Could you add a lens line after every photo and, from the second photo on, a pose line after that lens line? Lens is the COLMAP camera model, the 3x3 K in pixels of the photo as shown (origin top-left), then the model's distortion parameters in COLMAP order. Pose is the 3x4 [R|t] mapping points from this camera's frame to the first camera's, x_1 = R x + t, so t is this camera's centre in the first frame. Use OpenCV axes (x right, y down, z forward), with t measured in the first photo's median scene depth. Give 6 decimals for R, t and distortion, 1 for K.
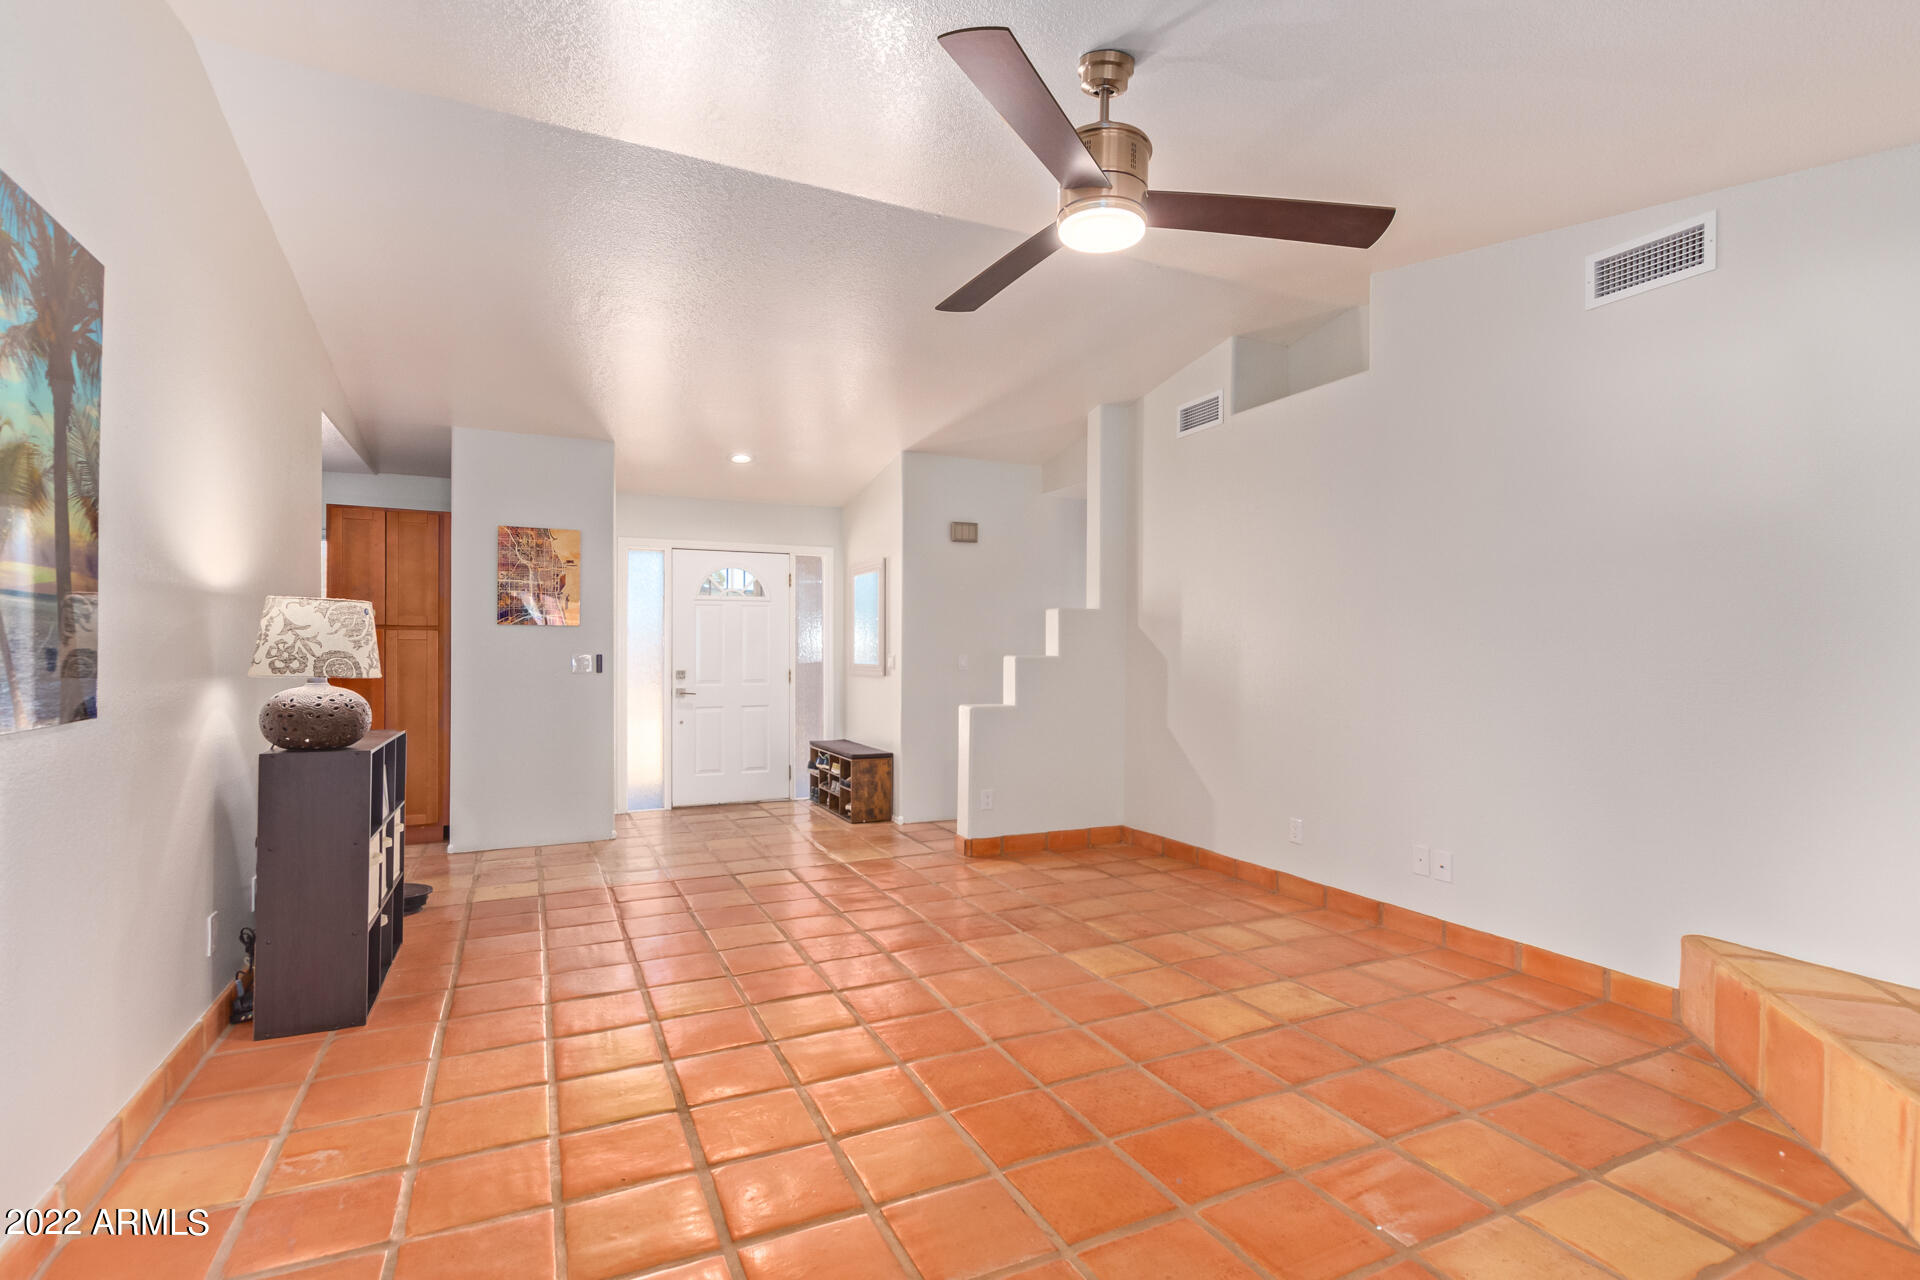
lens RADIAL K [[885.0, 0, 952.3], [0, 885.0, 647.0], [0, 0, 1]] dist [0.018928, -0.000083]
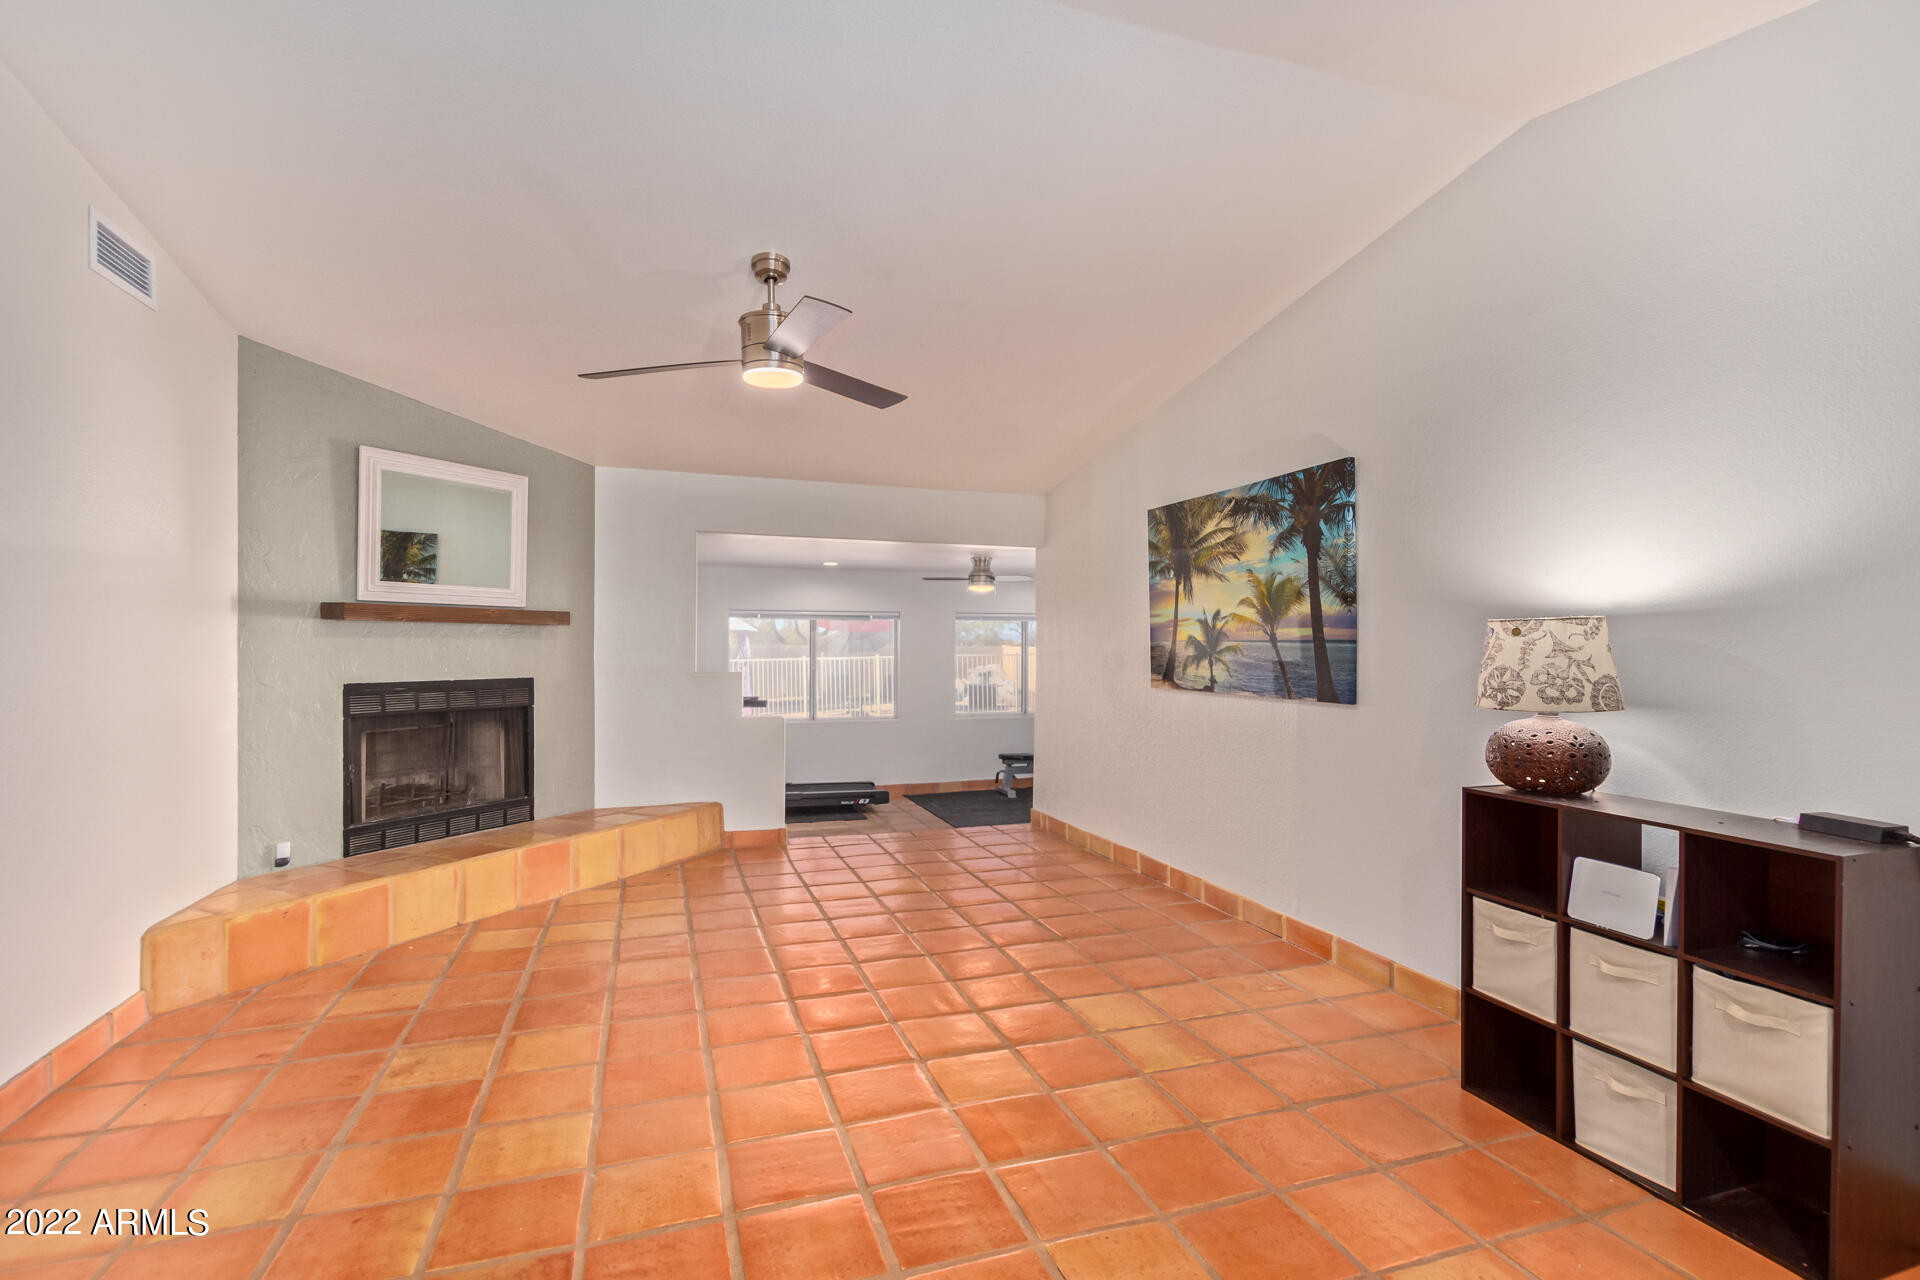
lens RADIAL K [[885.0, 0, 957.8], [0, 885.0, 646.4], [0, 0, 1]] dist [0.018928, -0.000083]
pose [[-0.994094, -0.003461, 0.108465, -0.248161], [-0.003850, 0.999987, -0.003370, -0.021382], [-0.108452, -0.003768, -0.994095, 1.966647]]
